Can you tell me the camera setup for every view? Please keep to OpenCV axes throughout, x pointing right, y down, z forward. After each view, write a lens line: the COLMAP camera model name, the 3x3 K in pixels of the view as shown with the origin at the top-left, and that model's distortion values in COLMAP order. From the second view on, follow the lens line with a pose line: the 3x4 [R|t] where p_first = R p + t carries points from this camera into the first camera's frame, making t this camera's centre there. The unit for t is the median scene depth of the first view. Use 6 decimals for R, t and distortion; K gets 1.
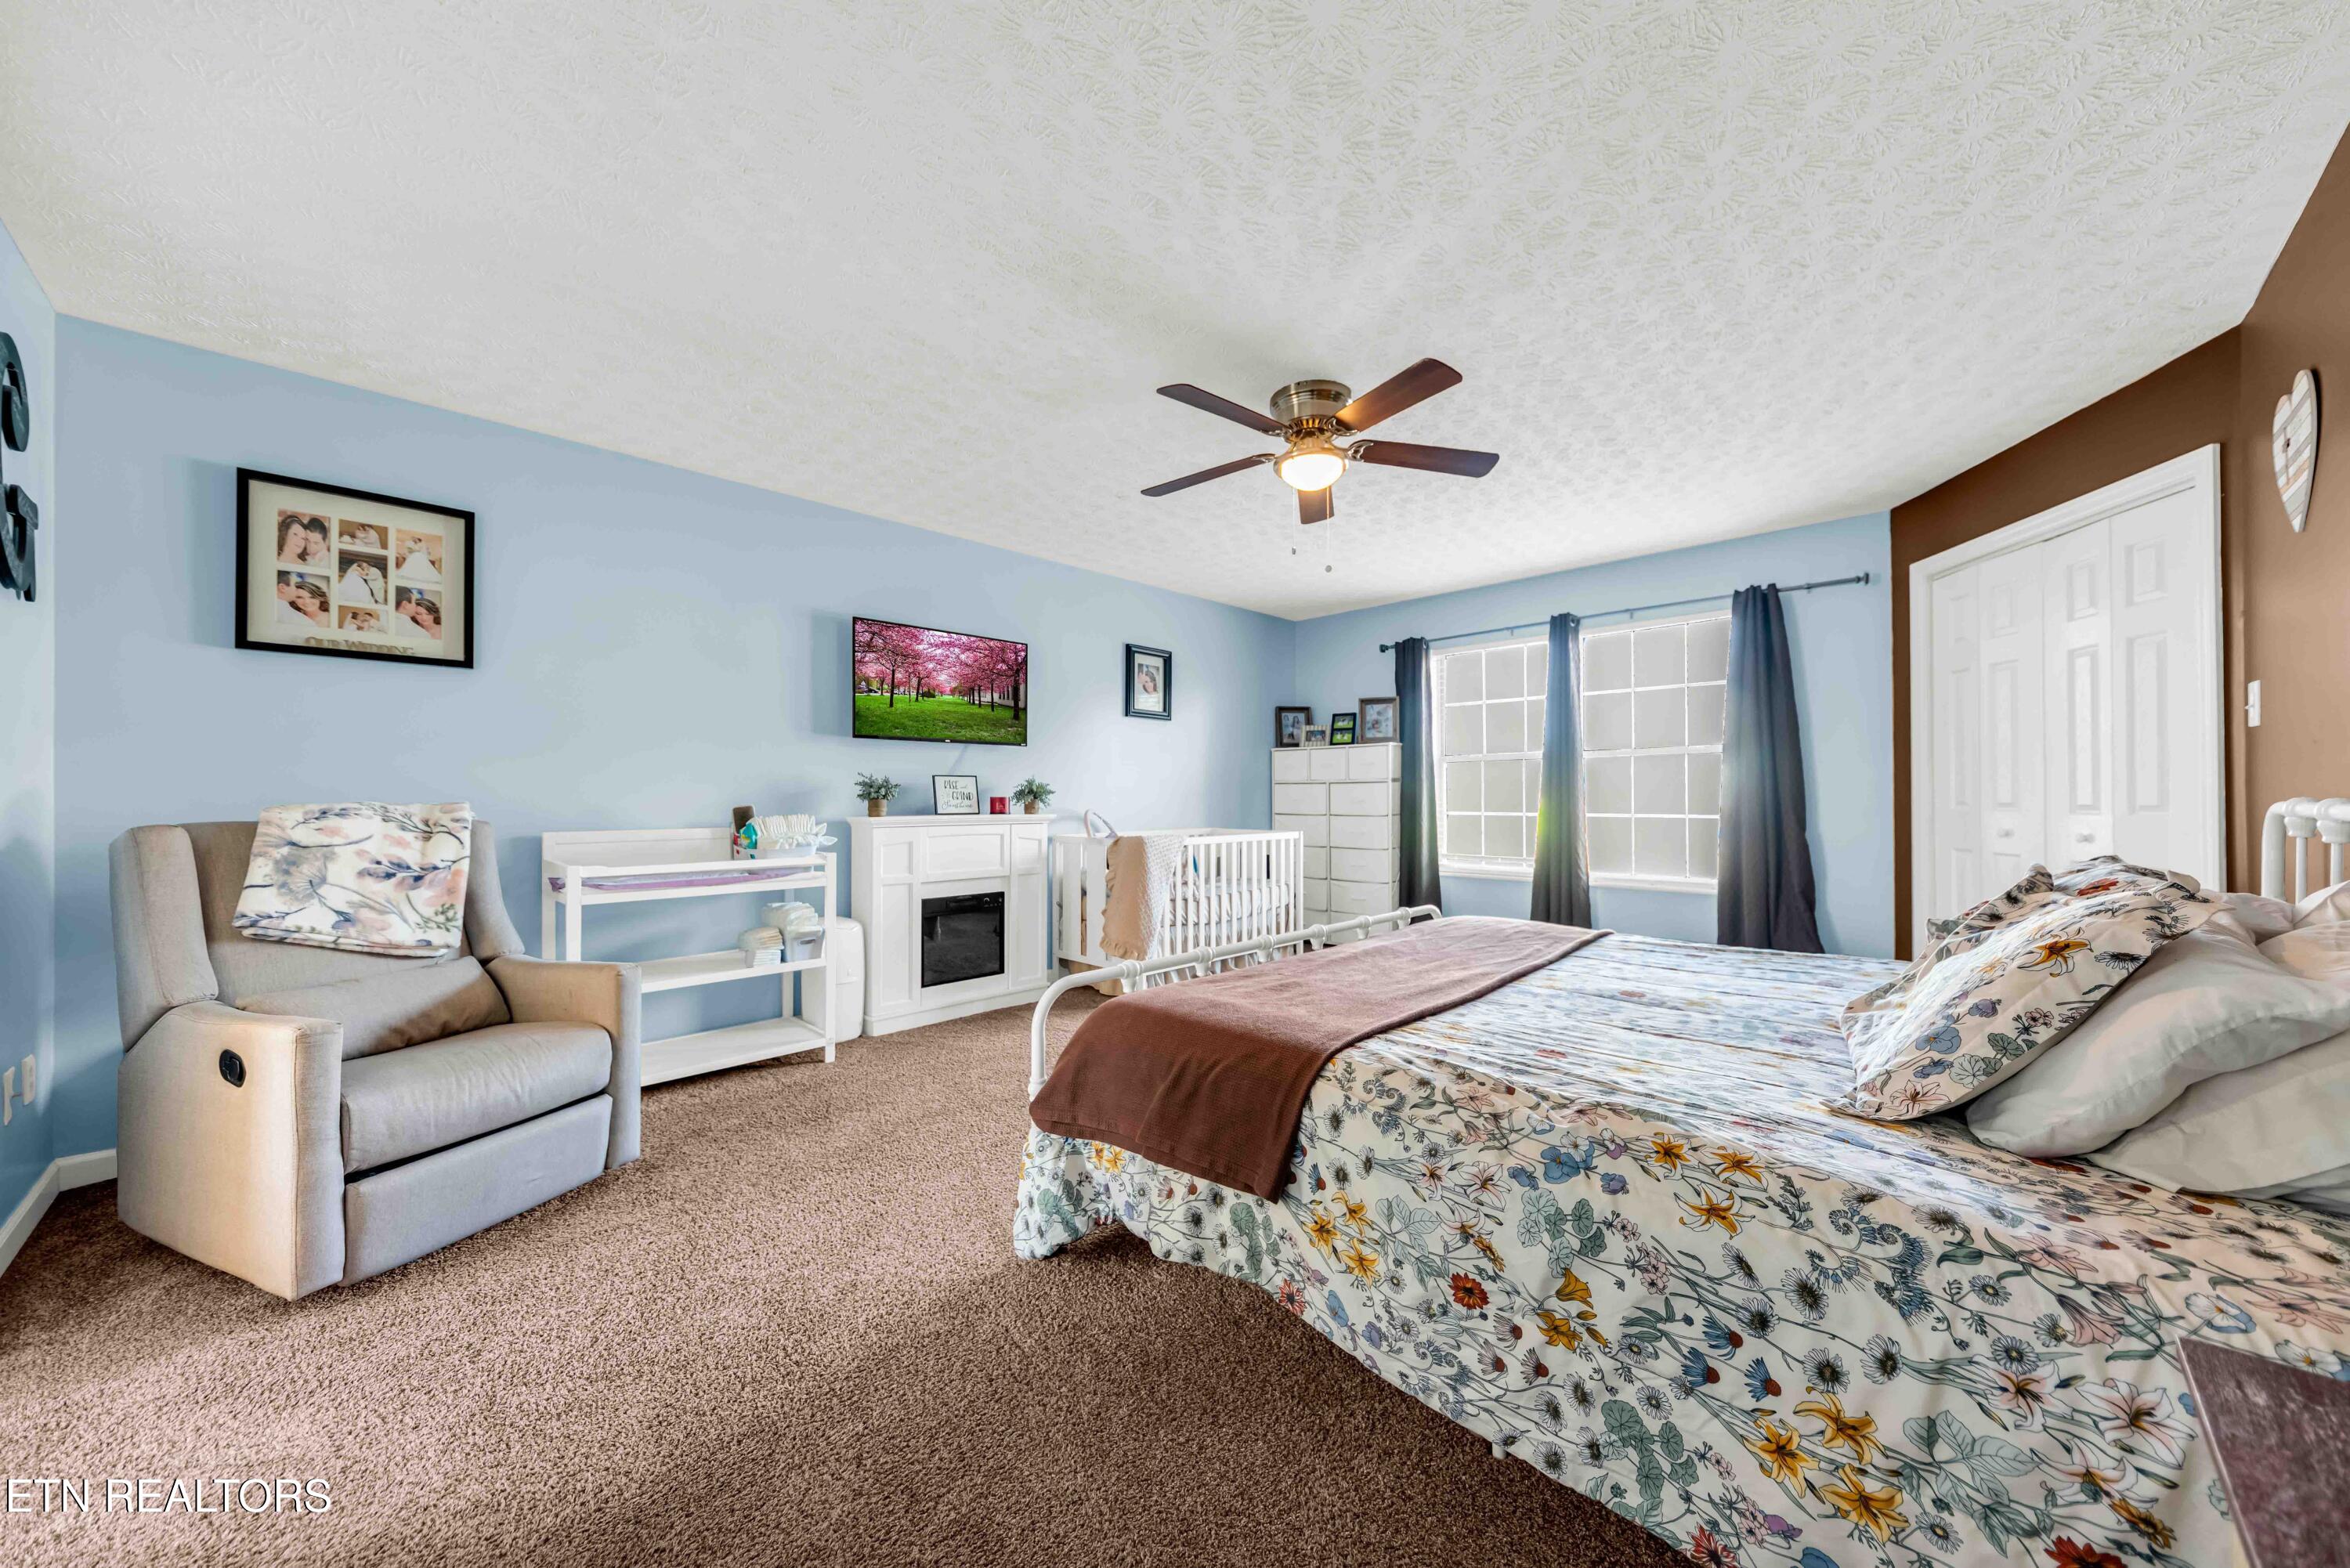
lens RADIAL K [[825.8, 0, 1183.9], [0, 825.8, 790.6], [0, 0, 1]] dist [0.006369, -0.002696]
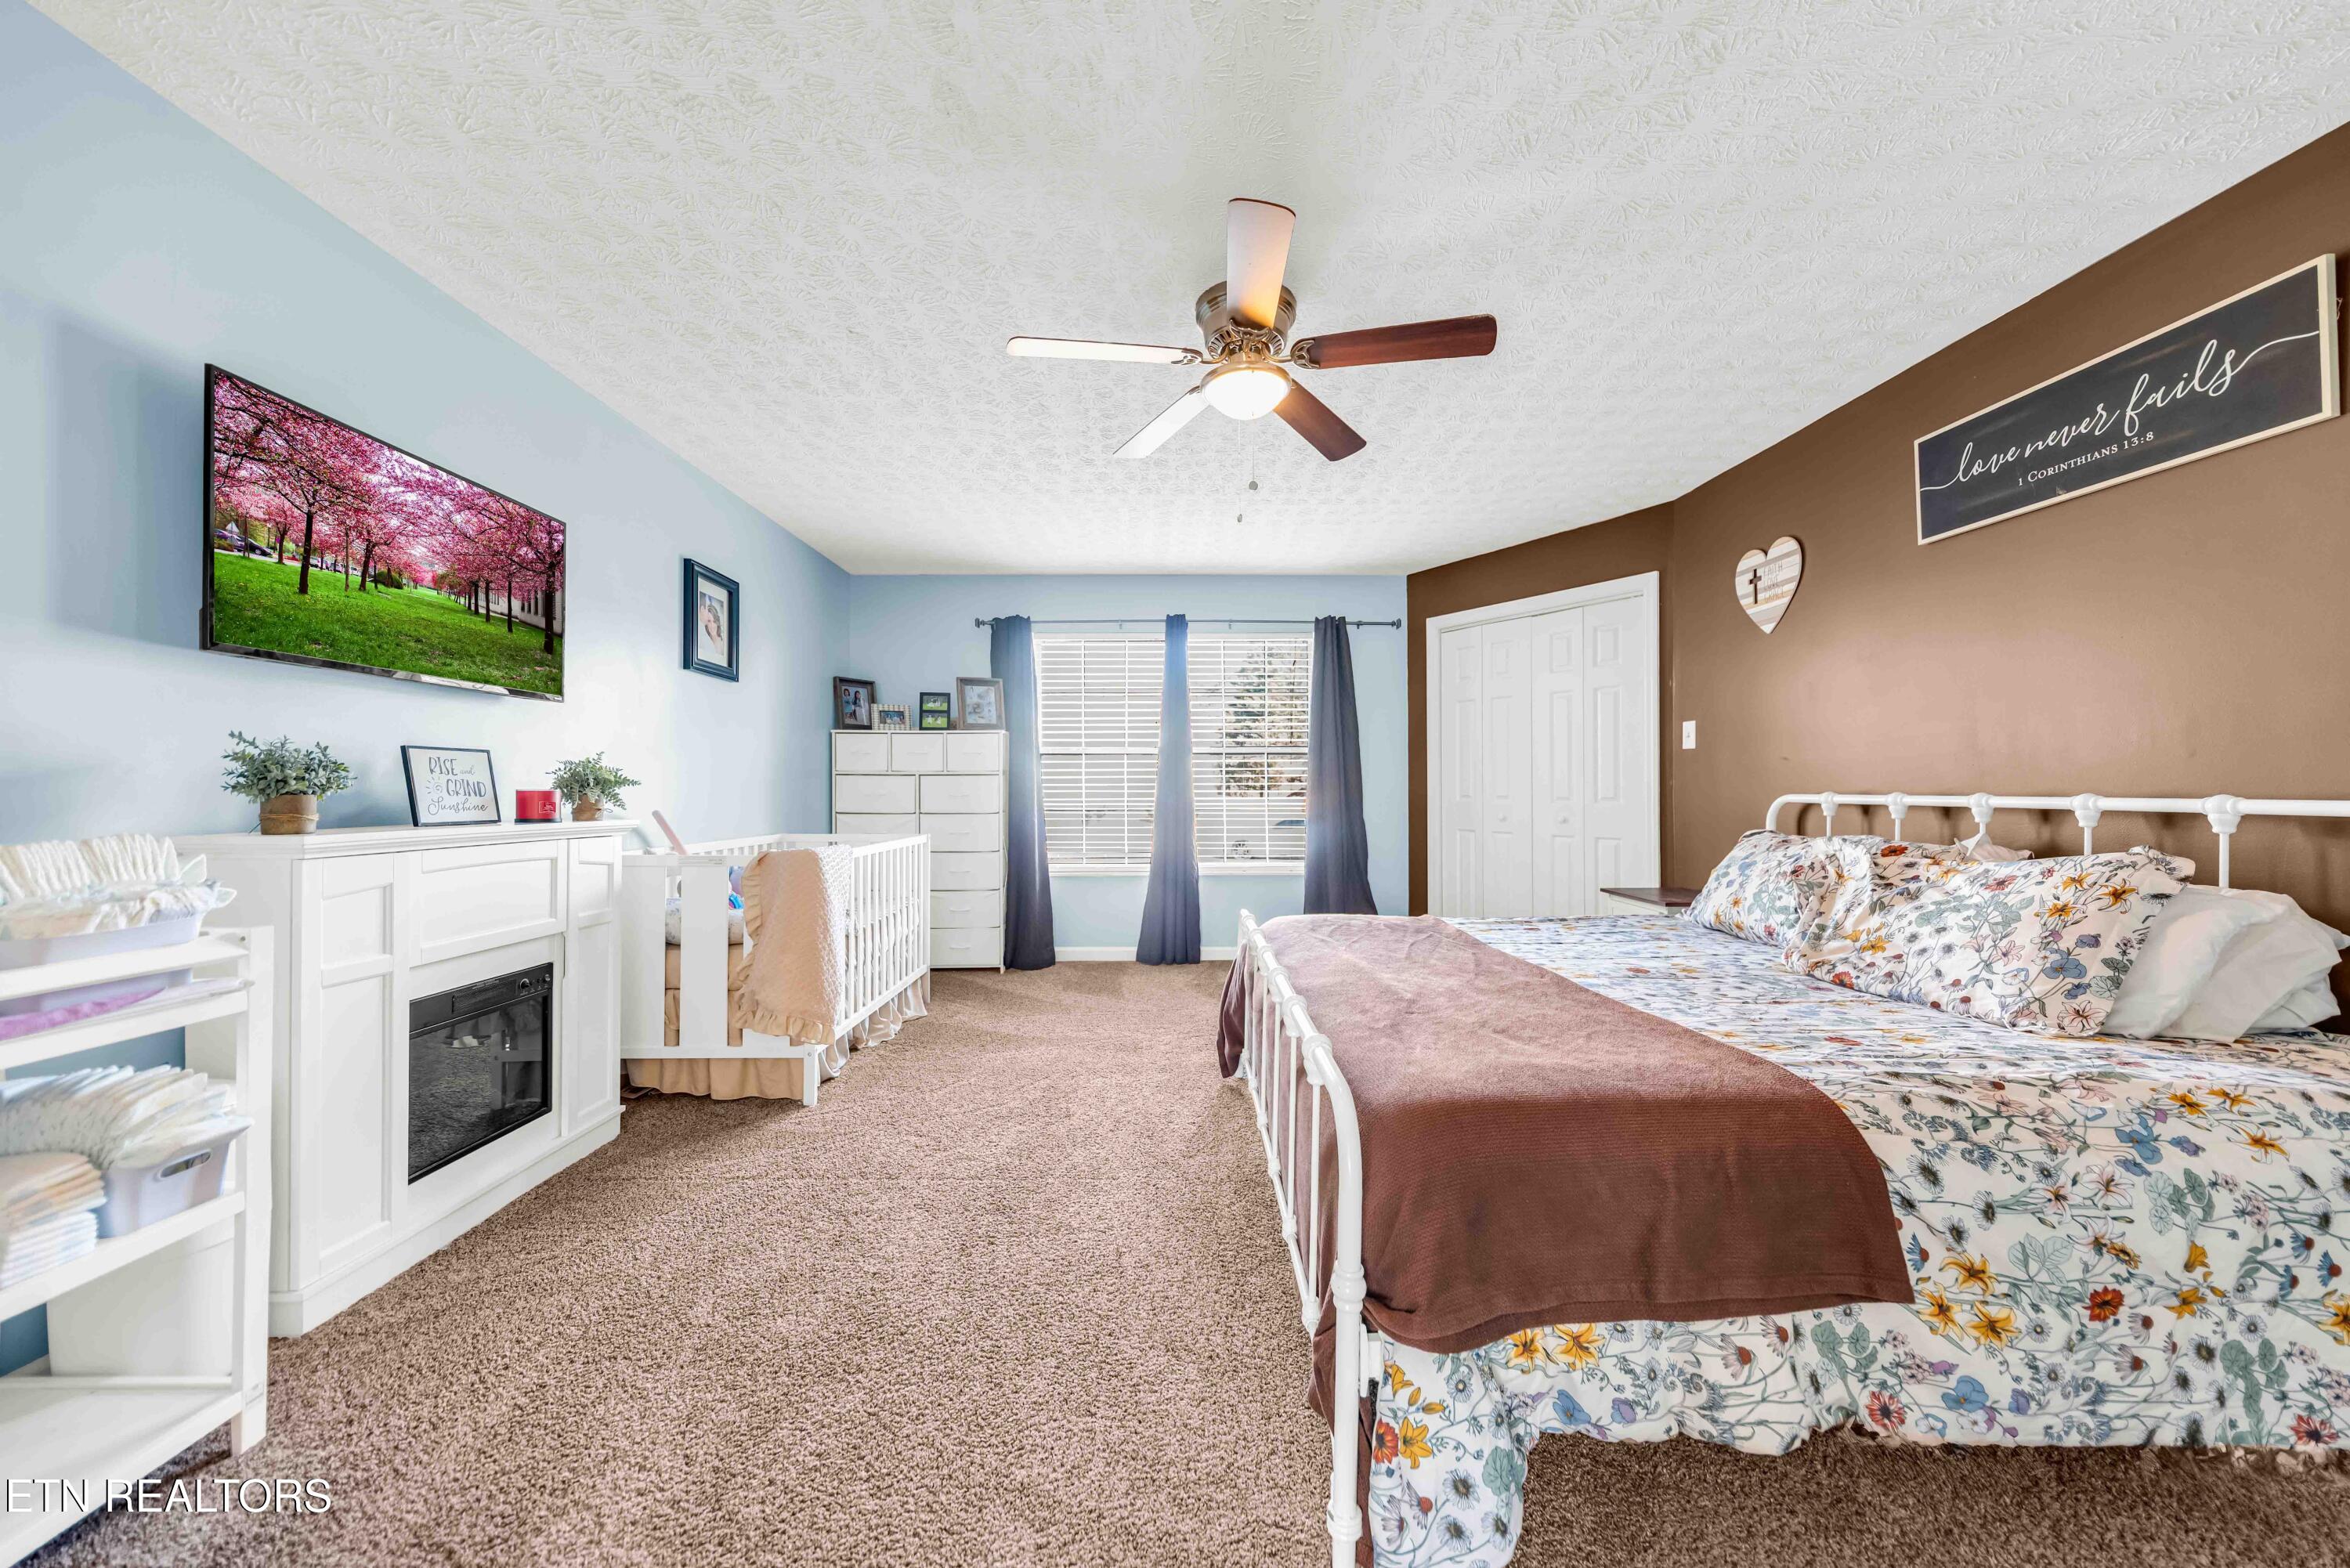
lens RADIAL K [[825.8, 0, 1186.6], [0, 825.8, 783.5], [0, 0, 1]] dist [0.006369, -0.002696]
pose [[0.702899, 0.008541, 0.711238, -0.349210], [-0.006496, 0.999963, -0.005588, 0.003648], [-0.711260, -0.000692, 0.702929, 0.344503]]
